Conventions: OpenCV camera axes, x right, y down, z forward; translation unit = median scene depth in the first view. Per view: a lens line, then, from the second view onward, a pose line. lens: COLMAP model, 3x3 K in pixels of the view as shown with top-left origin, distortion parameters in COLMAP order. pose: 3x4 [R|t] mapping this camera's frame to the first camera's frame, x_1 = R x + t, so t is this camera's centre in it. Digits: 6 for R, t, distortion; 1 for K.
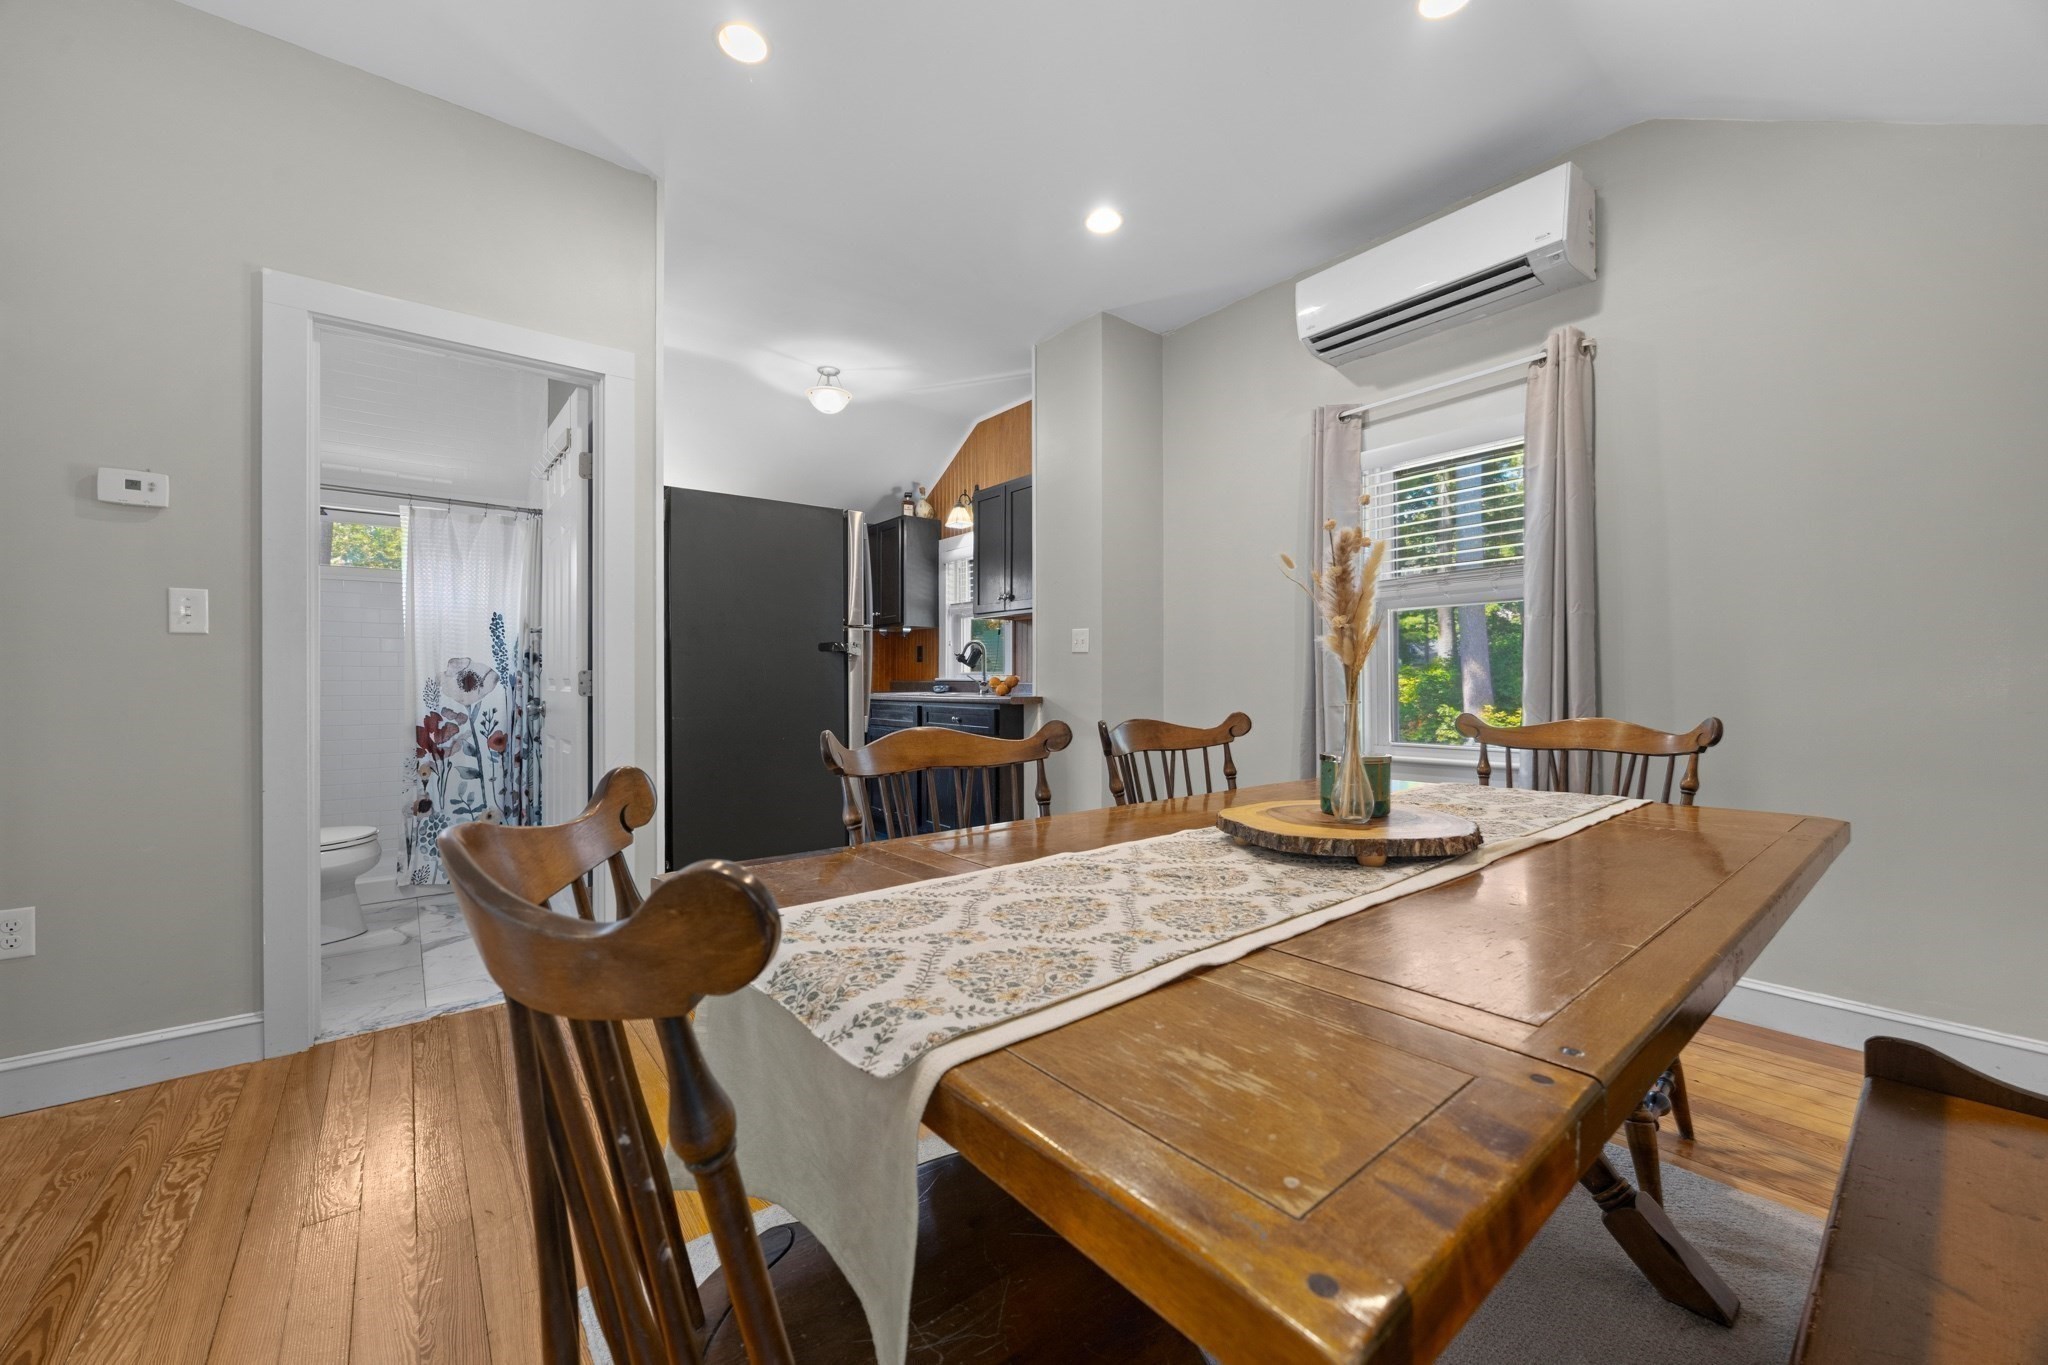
lens RADIAL K [[795.4, 0, 1048.6], [0, 795.4, 677.1], [0, 0, 1]] dist [-0.000521, 0.000051]
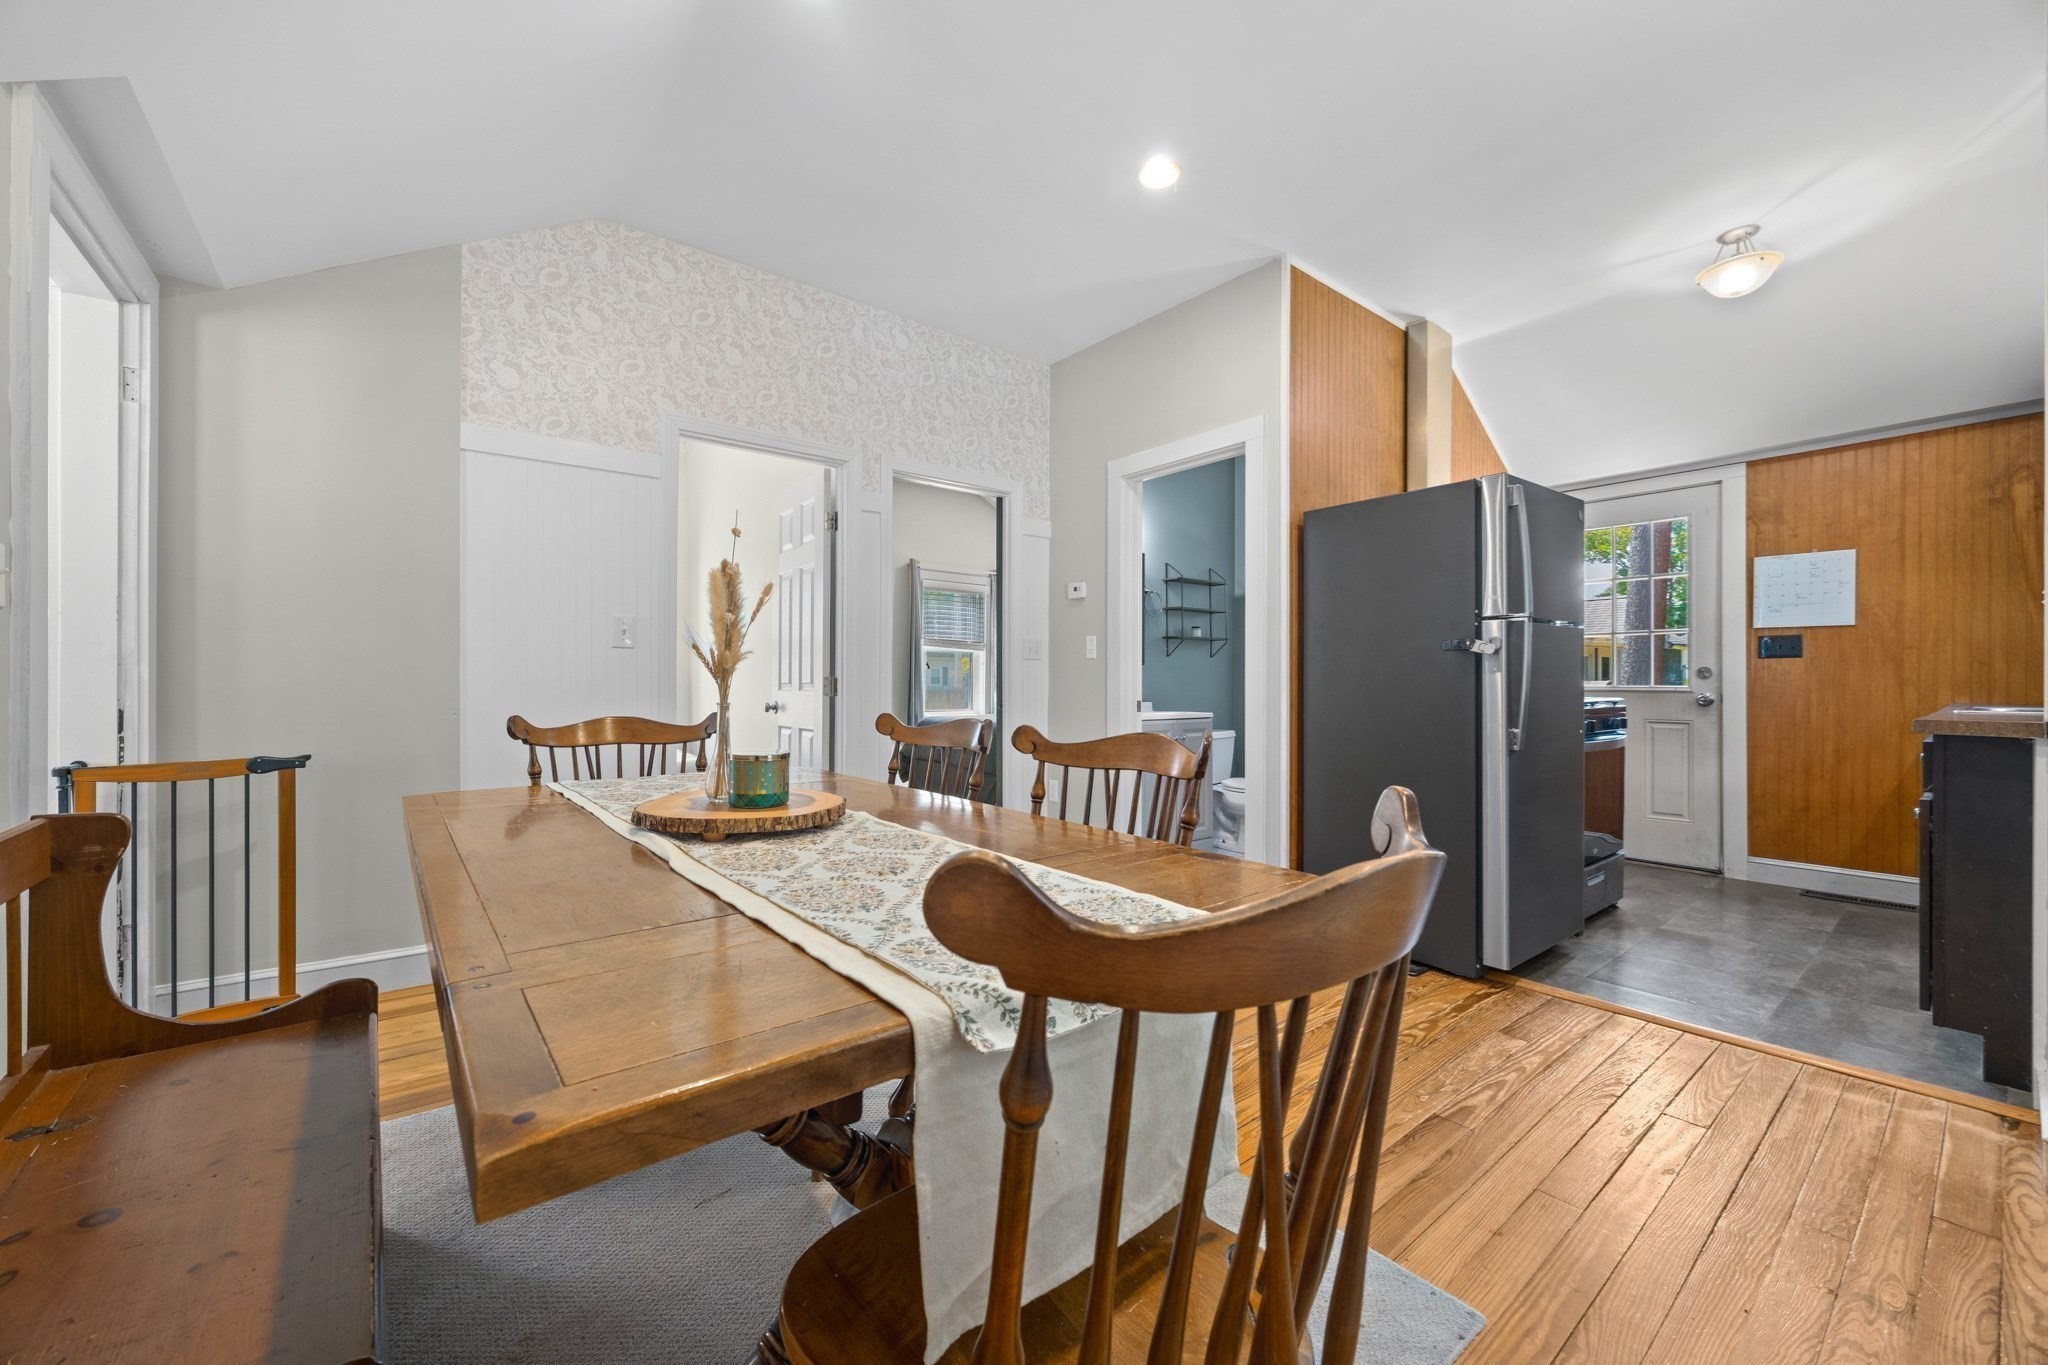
lens RADIAL K [[795.4, 0, 1048.6], [0, 795.4, 677.1], [0, 0, 1]] dist [-0.000521, 0.000051]
pose [[-0.003218, -0.001342, -0.999994, 0.917381], [-0.000401, 0.999999, -0.001341, -0.009718], [0.999995, 0.000396, -0.003218, 0.928438]]
